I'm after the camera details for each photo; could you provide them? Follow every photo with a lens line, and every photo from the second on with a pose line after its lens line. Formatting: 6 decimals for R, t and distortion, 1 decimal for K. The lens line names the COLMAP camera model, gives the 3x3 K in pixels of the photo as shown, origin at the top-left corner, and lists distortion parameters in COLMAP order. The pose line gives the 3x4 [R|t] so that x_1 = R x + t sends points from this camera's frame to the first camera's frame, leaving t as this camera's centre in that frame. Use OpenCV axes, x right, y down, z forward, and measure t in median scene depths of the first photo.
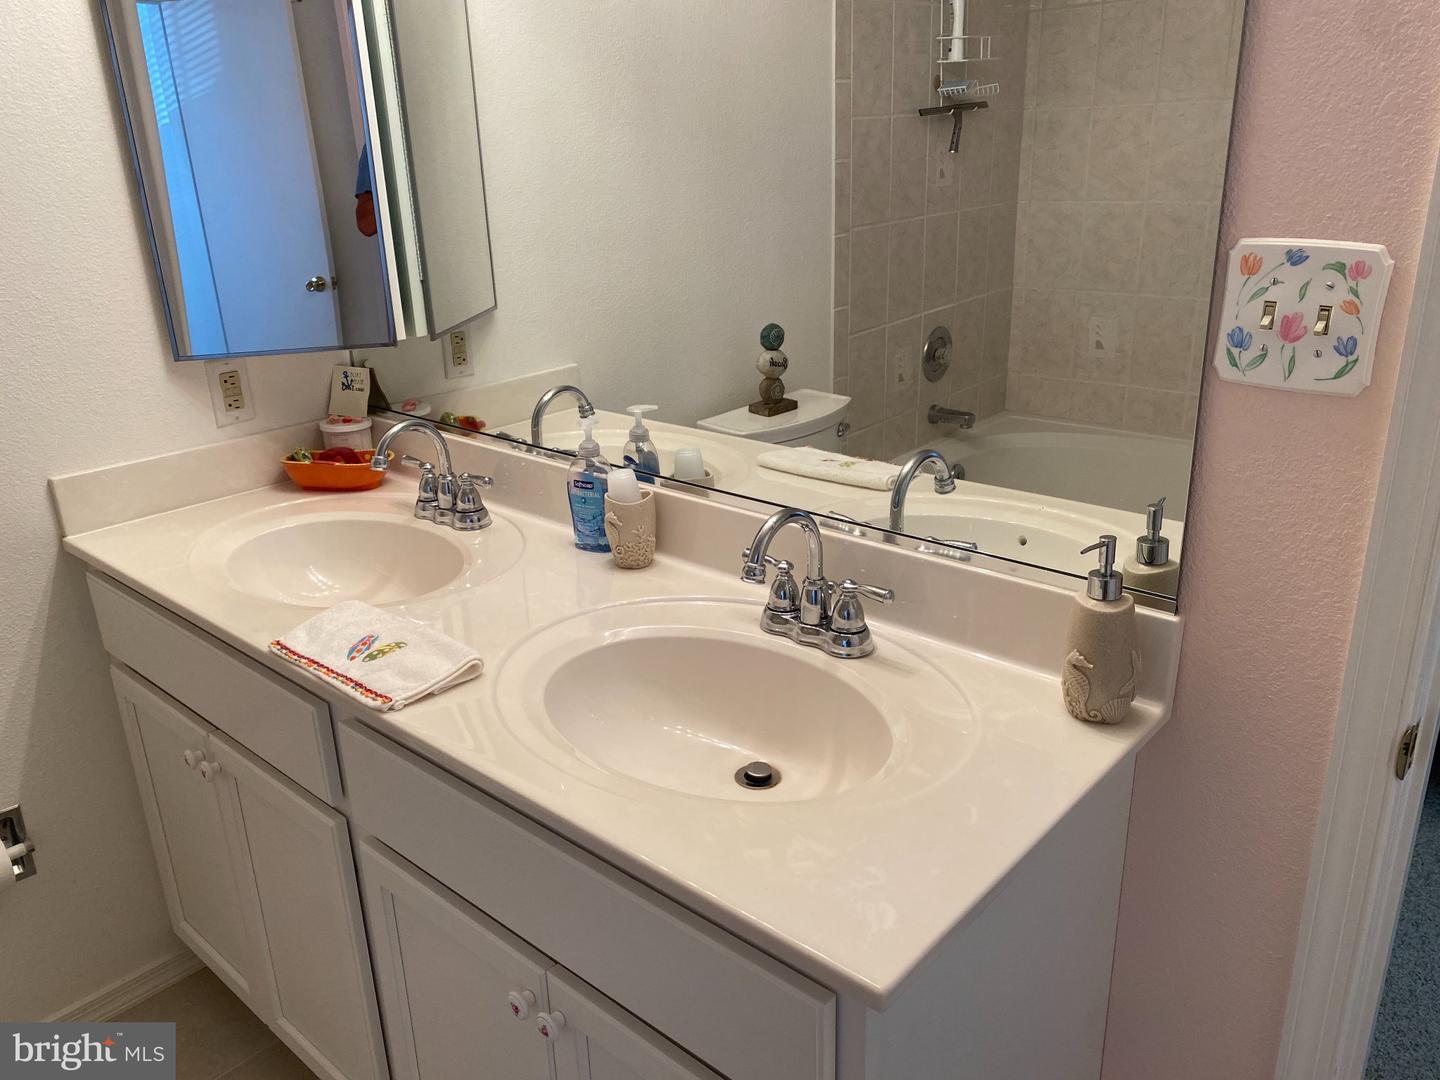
lens RADIAL K [[1082.2, 0, 717.1], [0, 1082.2, 528.7], [0, 0, 1]] dist [0.006561, -0.030776]
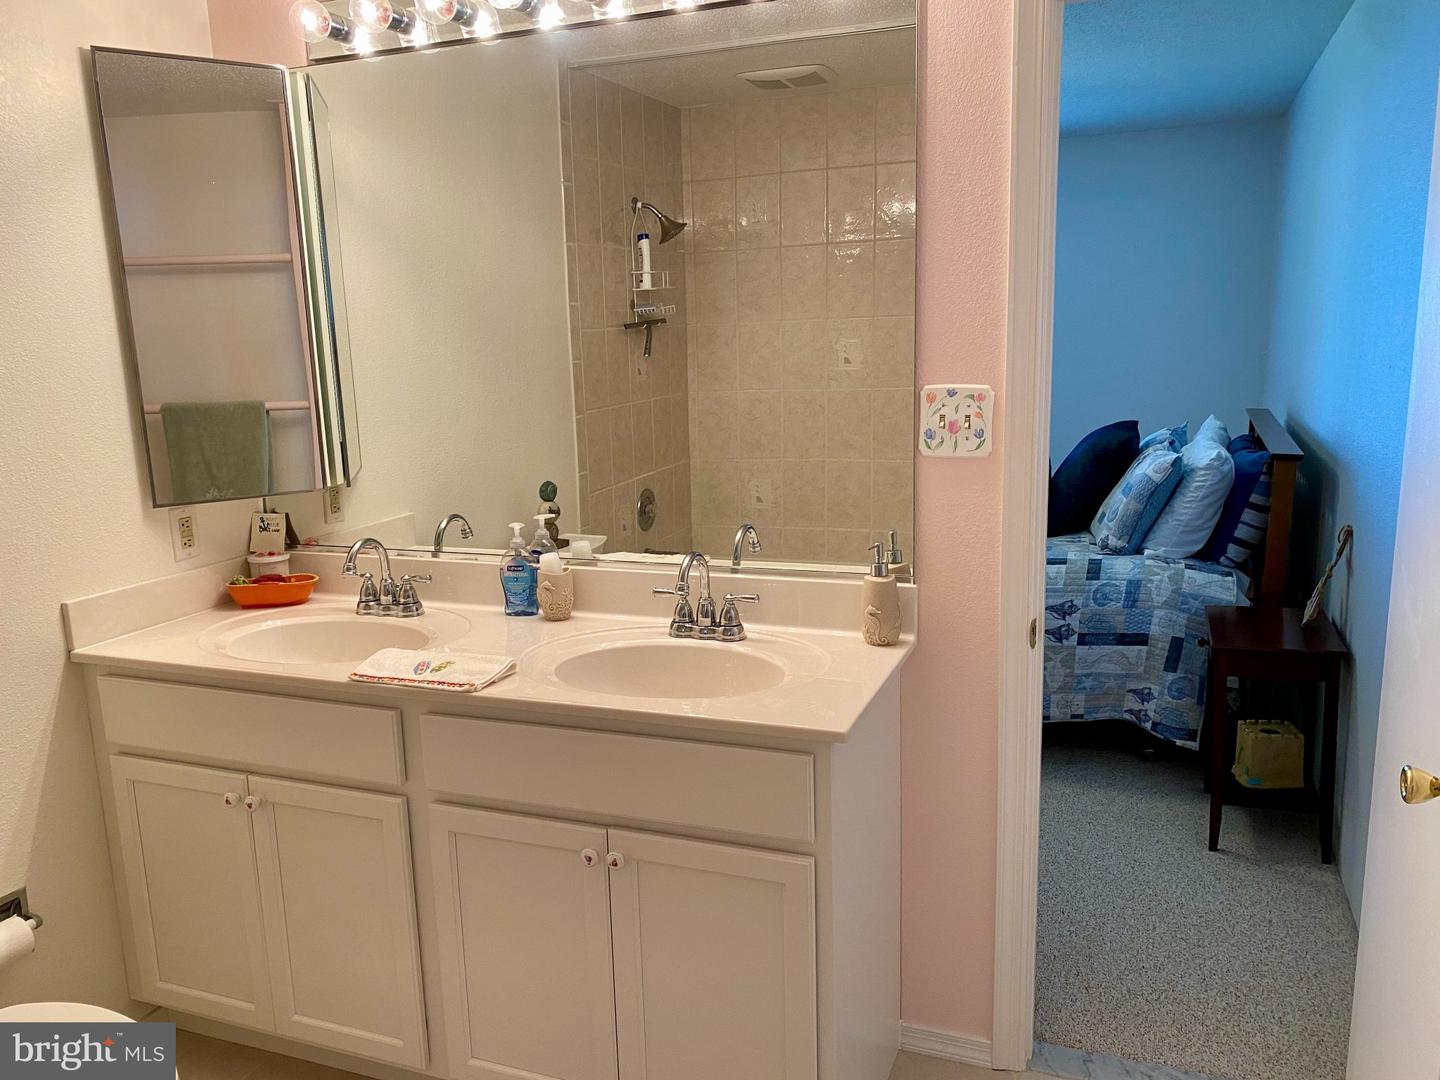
lens RADIAL K [[1082.2, 0, 715.9], [0, 1082.2, 548.2], [0, 0, 1]] dist [0.006561, -0.030776]
pose [[0.935604, -0.060828, 0.347773, -0.313151], [0.117372, 0.982608, -0.143897, 0.143298], [-0.332971, 0.175449, 0.926471, -0.359244]]
